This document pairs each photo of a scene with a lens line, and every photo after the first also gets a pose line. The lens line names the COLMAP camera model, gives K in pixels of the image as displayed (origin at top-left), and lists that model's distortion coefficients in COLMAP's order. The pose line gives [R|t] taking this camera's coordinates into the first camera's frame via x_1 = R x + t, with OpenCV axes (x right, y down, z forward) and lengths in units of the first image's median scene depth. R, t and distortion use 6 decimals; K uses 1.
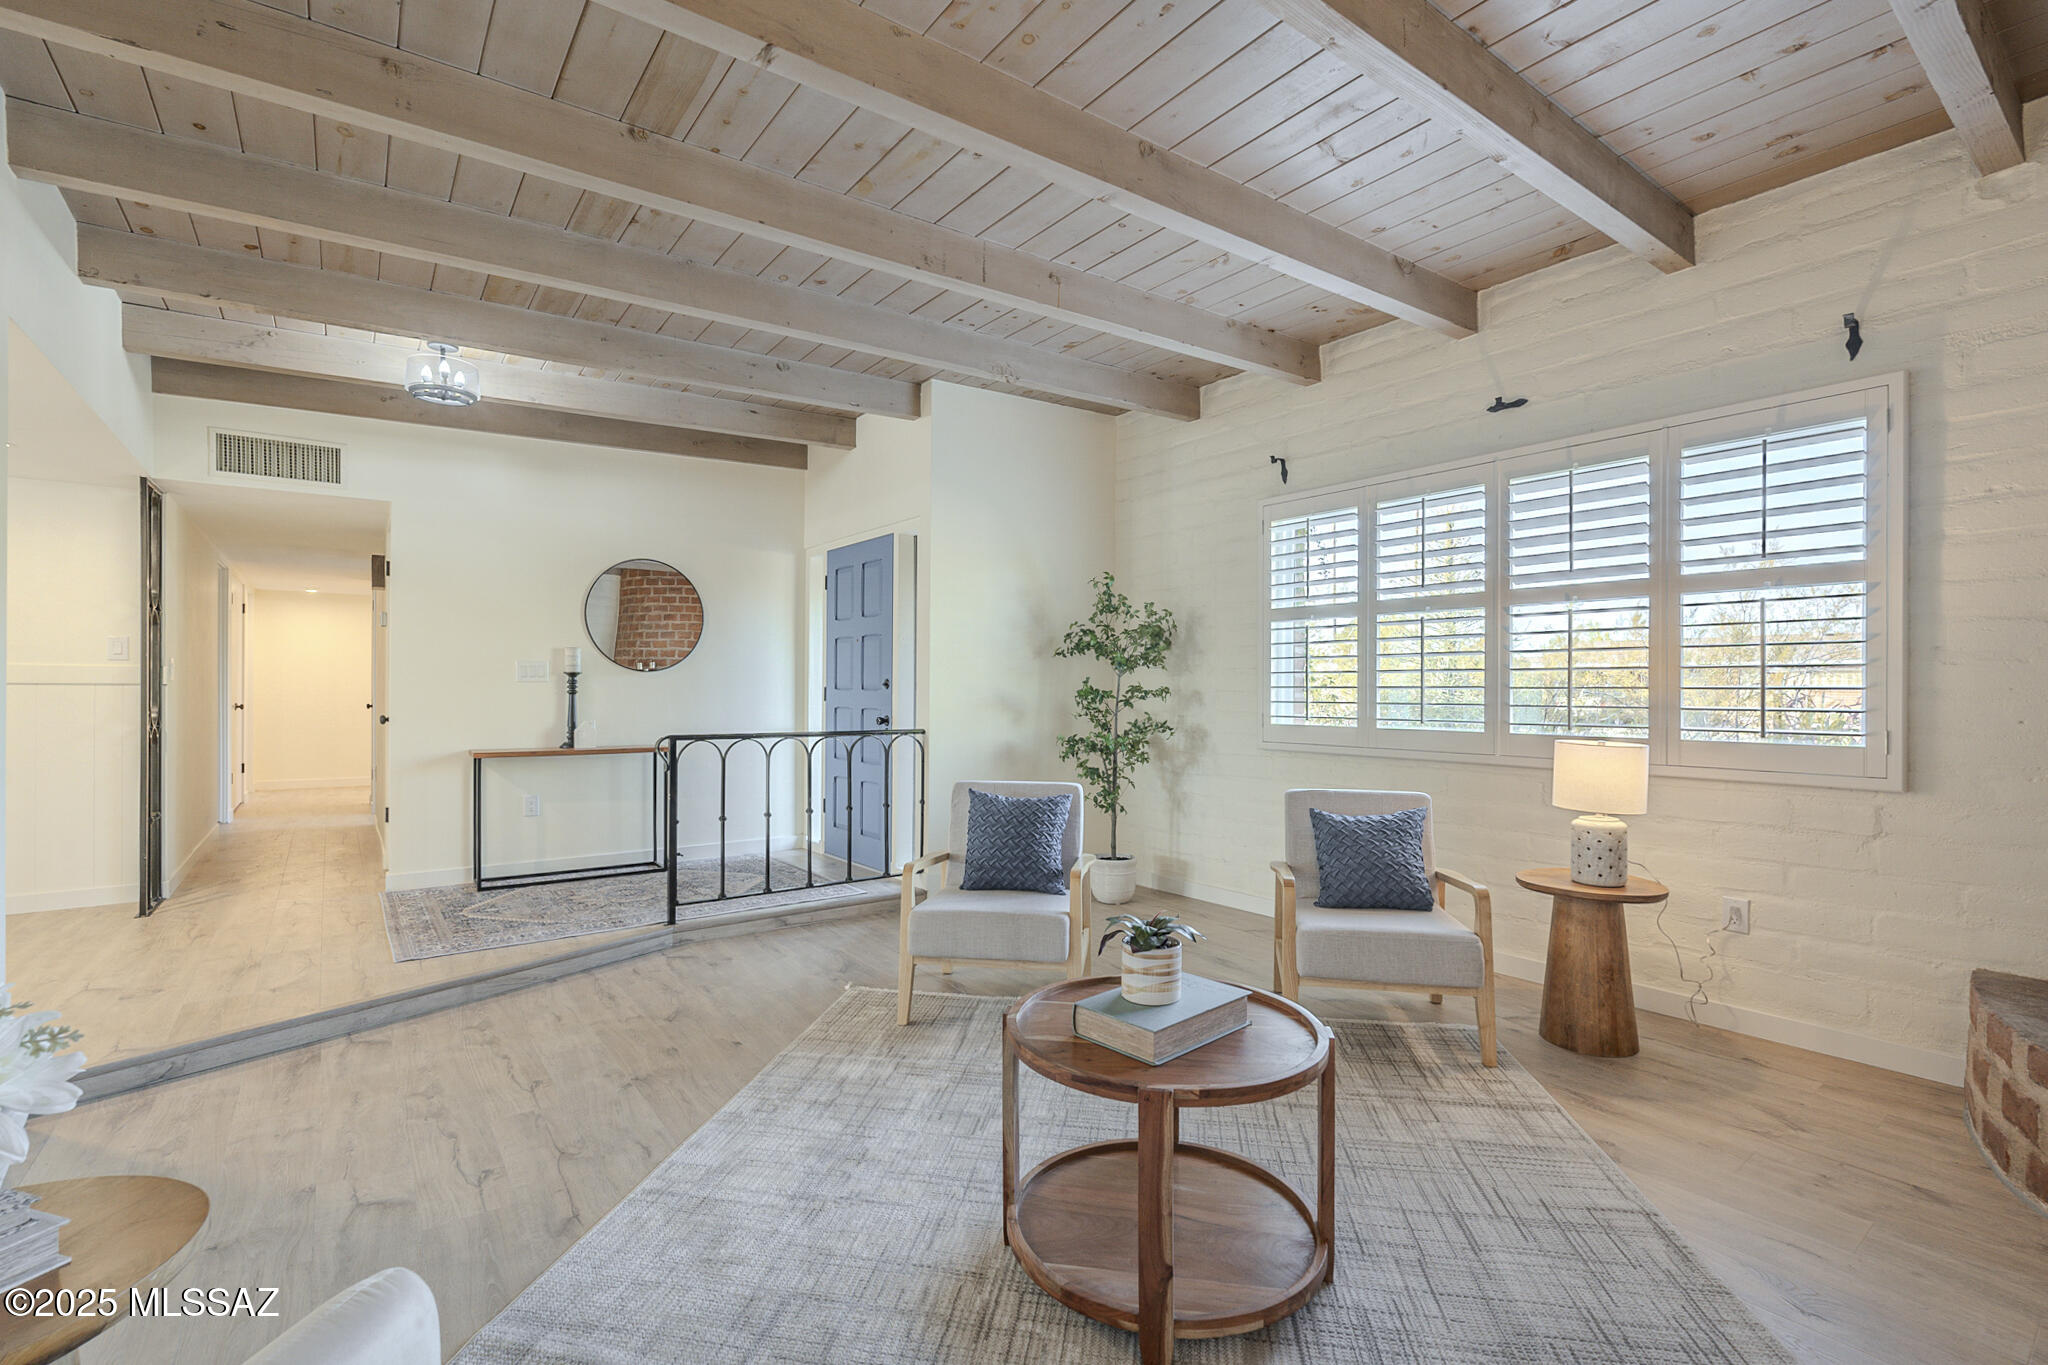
lens RADIAL K [[916.3, 0, 1024.0], [0, 916.3, 682.5], [0, 0, 1]] dist [-0.003066, -0.000081]
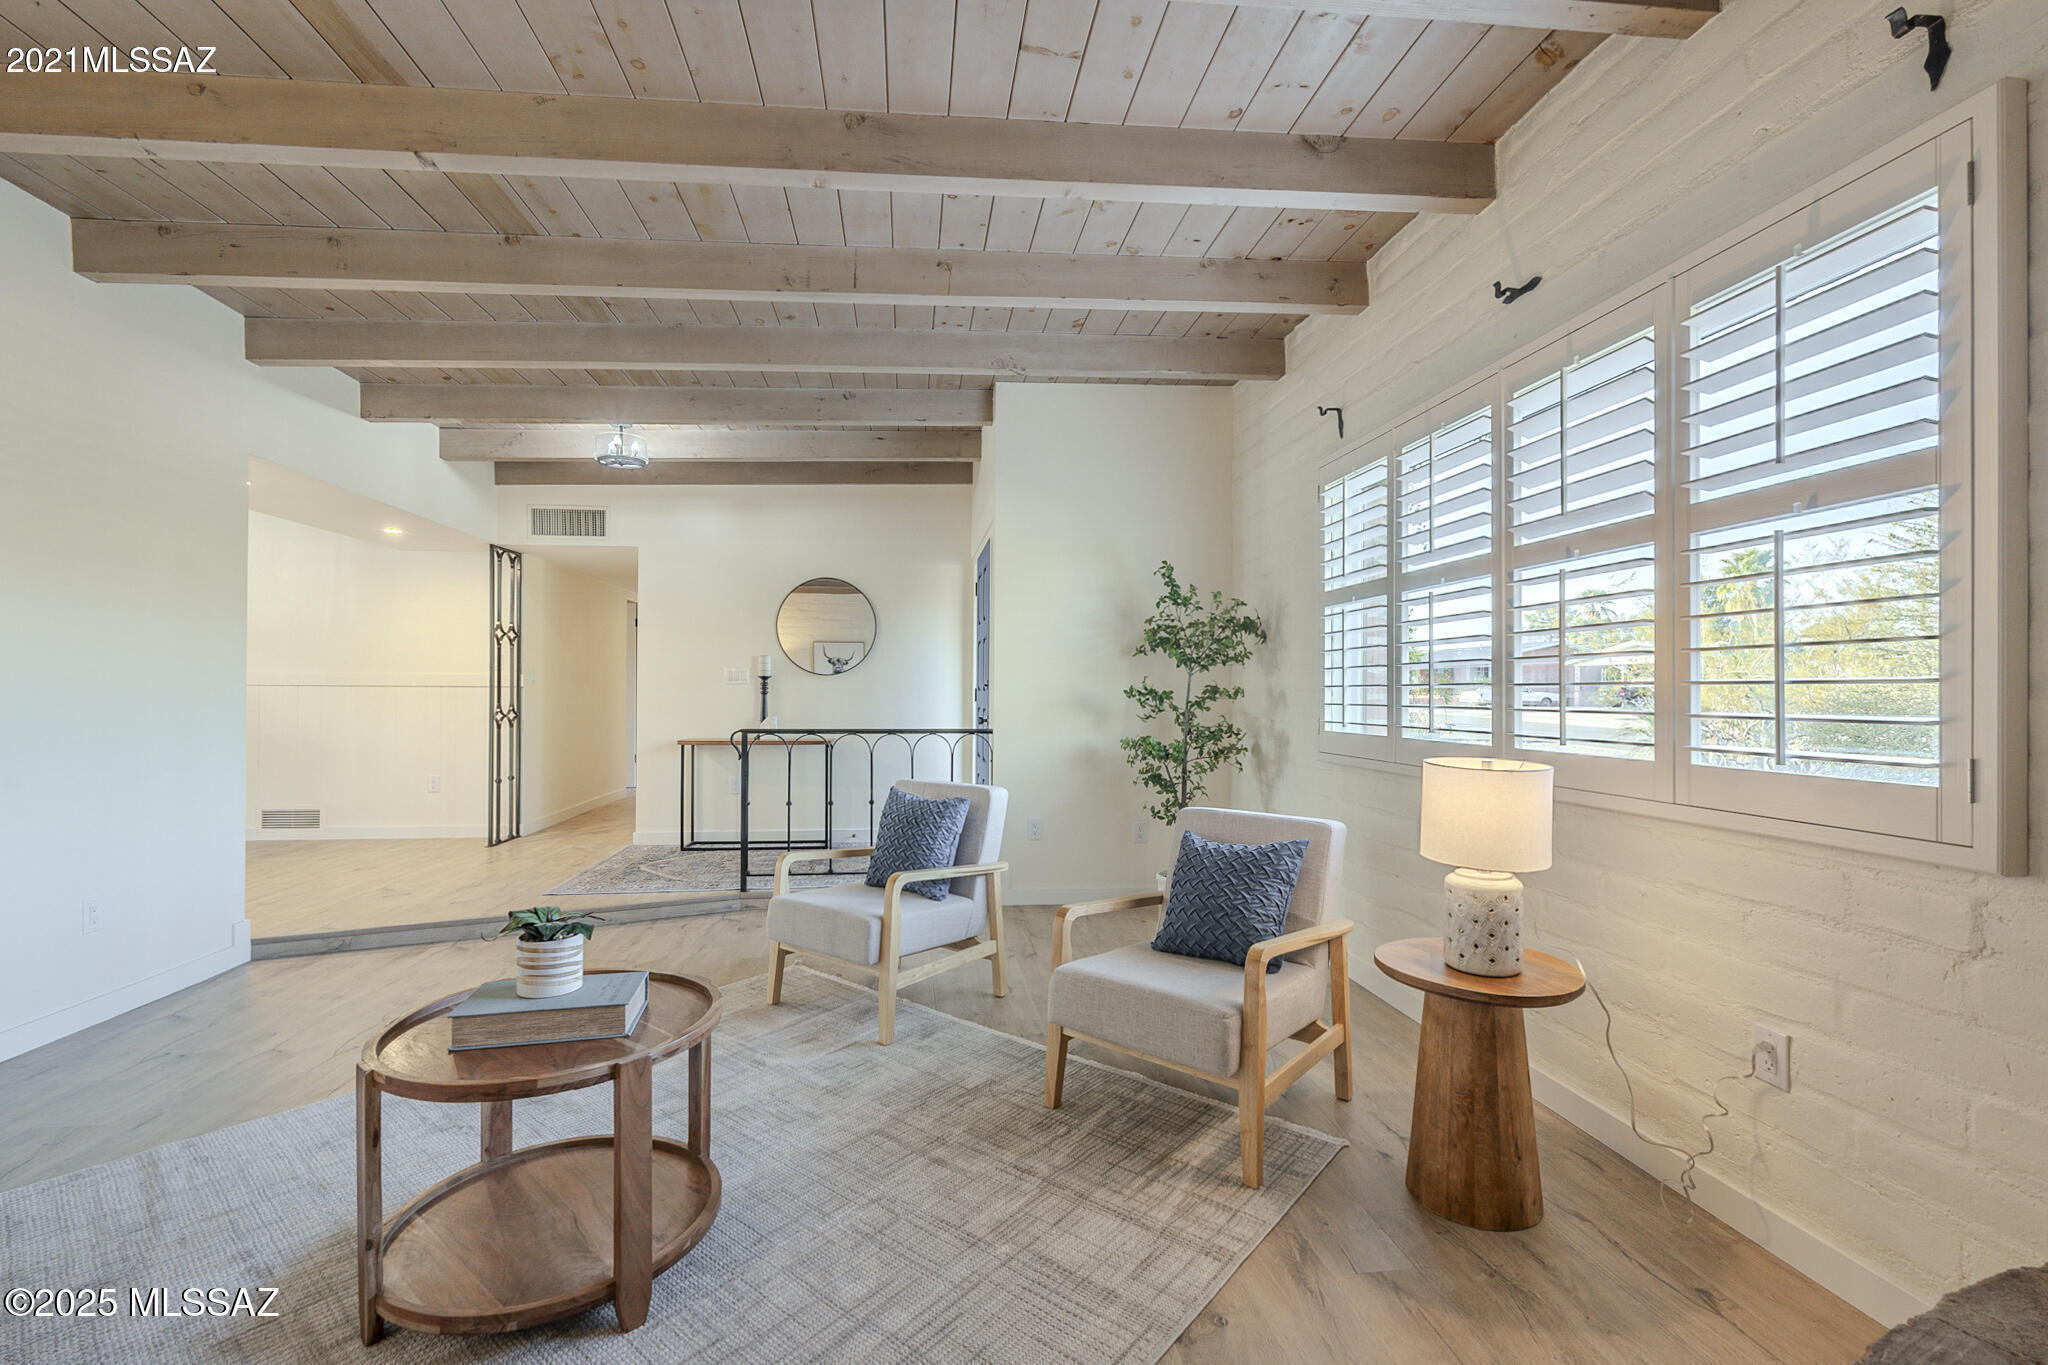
lens RADIAL K [[900.7, 0, 1024.0], [0, 900.7, 682.5], [0, 0, 1]] dist [-0.002811, -0.000768]
pose [[0.869025, -0.005781, -0.494735, 0.574067], [0.003683, 0.999980, -0.005216, 0.006706], [0.494755, 0.002710, 0.869029, 0.210913]]
